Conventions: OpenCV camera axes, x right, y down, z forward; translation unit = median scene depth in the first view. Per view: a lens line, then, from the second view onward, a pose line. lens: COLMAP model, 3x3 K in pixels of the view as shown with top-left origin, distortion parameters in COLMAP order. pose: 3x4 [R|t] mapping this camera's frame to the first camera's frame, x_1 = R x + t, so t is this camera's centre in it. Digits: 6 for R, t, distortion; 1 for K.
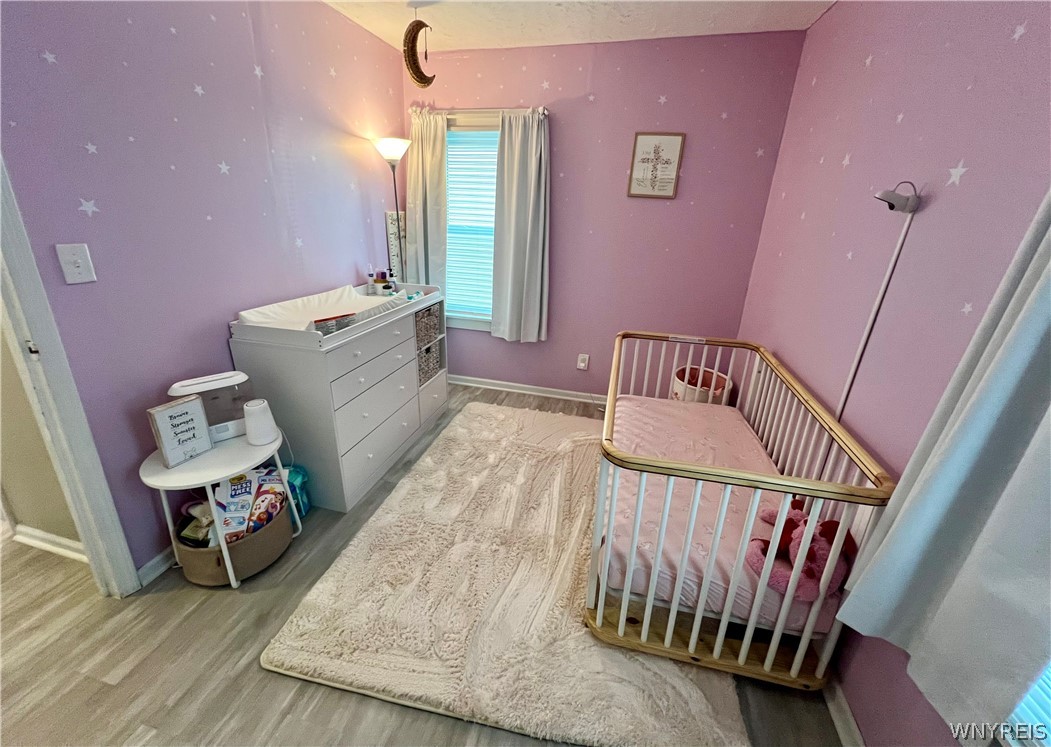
lens RADIAL K [[420.2, 0, 523.0], [0, 420.2, 354.8], [0, 0, 1]] dist [0.000542, -0.000088]
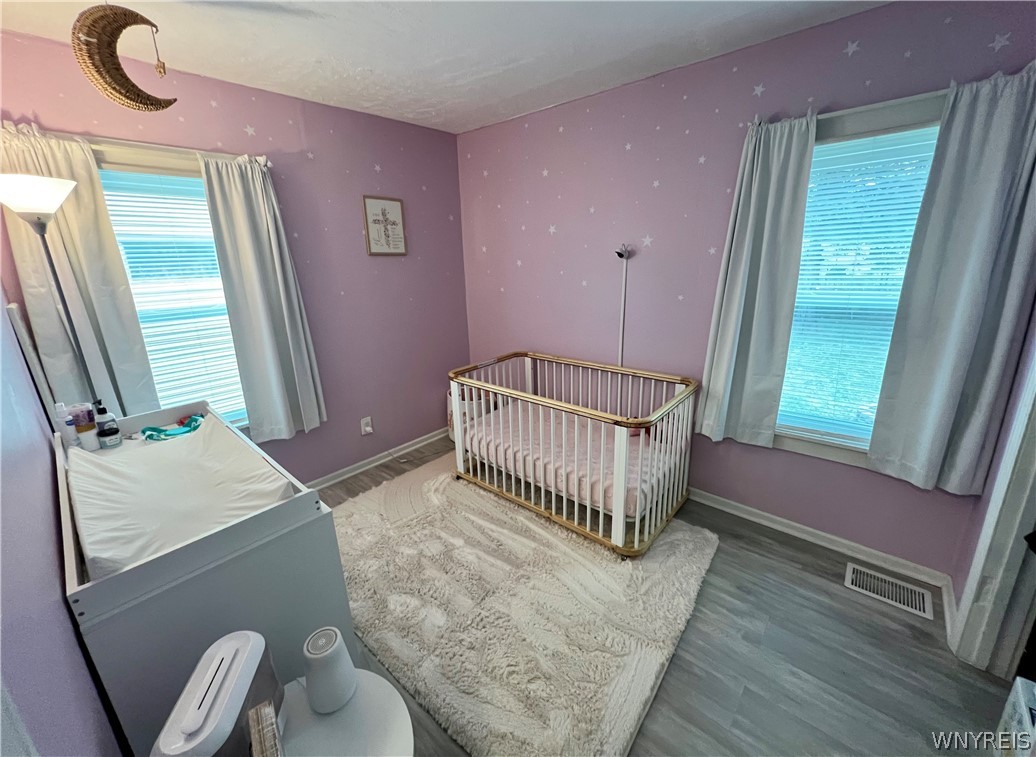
lens RADIAL K [[413.9, 0, 518.0], [0, 413.9, 371.2], [0, 0, 1]] dist [-0.001613, -0.000111]
pose [[0.454115, -0.288906, 0.842801, -0.536453], [0.335011, 0.931913, 0.138944, -0.134304], [-0.825559, 0.219251, 0.519982, 0.241434]]
